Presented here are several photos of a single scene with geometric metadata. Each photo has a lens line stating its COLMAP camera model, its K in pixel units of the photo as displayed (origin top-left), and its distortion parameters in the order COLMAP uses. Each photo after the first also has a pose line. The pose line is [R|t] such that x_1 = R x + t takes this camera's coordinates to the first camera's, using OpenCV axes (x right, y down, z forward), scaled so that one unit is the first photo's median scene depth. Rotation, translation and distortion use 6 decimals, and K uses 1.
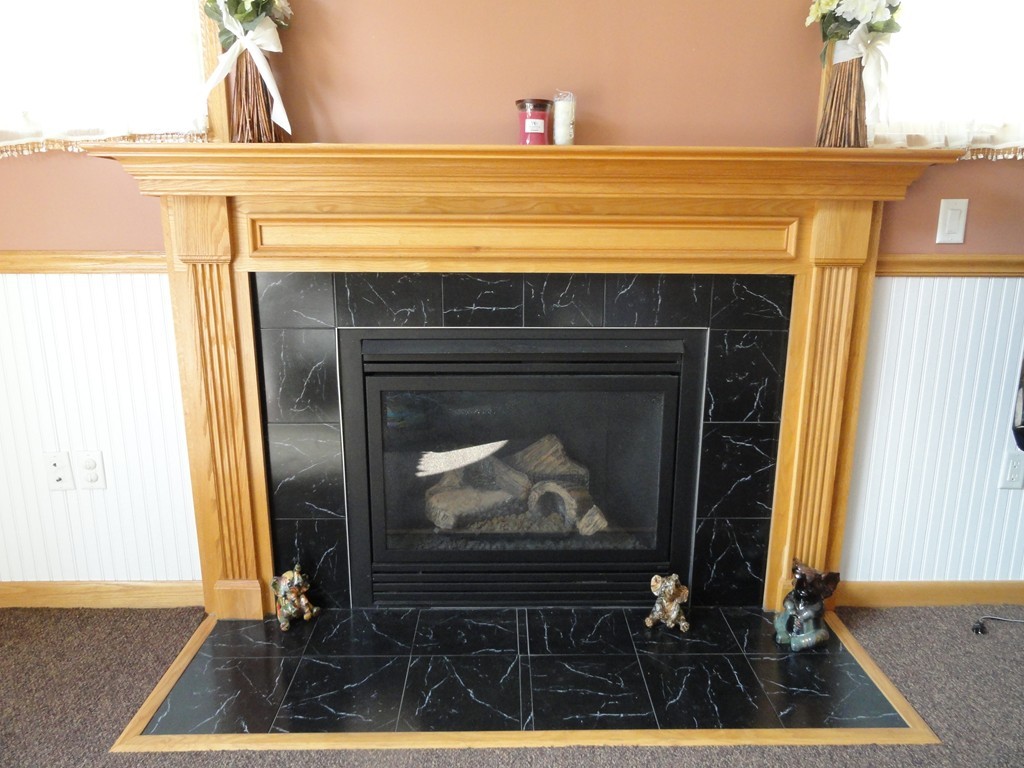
lens RADIAL K [[714.7, 0, 512.0], [0, 714.7, 381.4], [0, 0, 1]] dist [-0.005533, 0.004540]
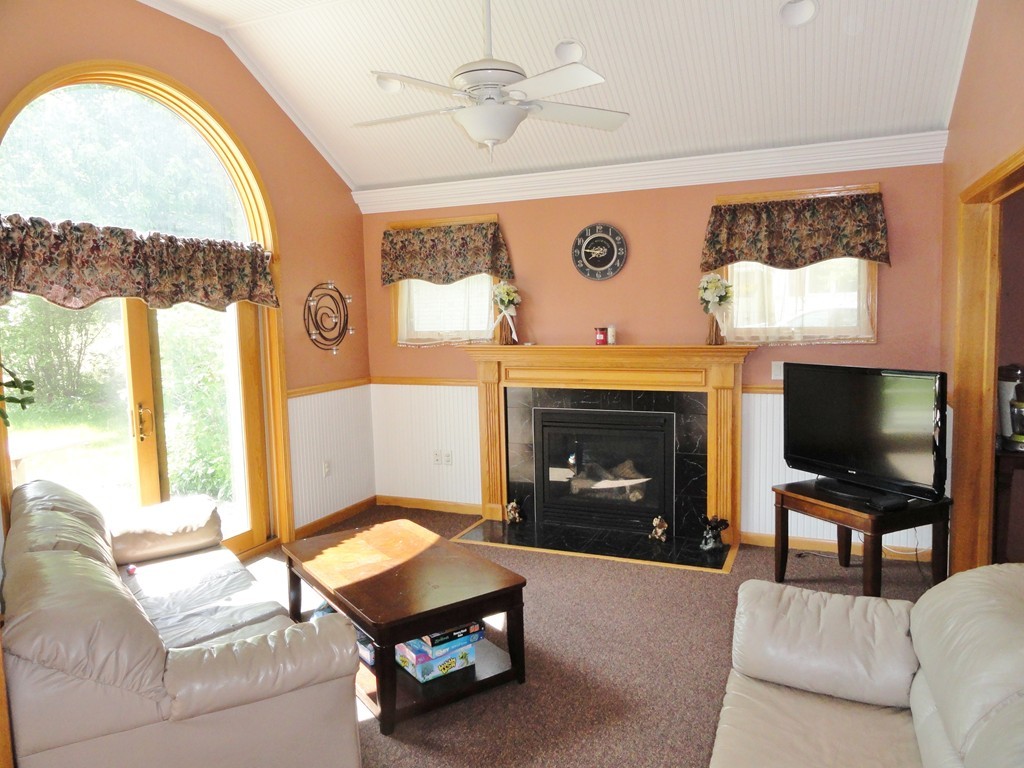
lens RADIAL K [[714.7, 0, 512.0], [0, 714.7, 381.4], [0, 0, 1]] dist [-0.005533, 0.004540]
pose [[0.912585, 0.017229, -0.408524, 0.756765], [-0.067747, 0.991674, -0.109516, 0.121894], [0.403235, 0.127619, 0.906154, -1.435426]]
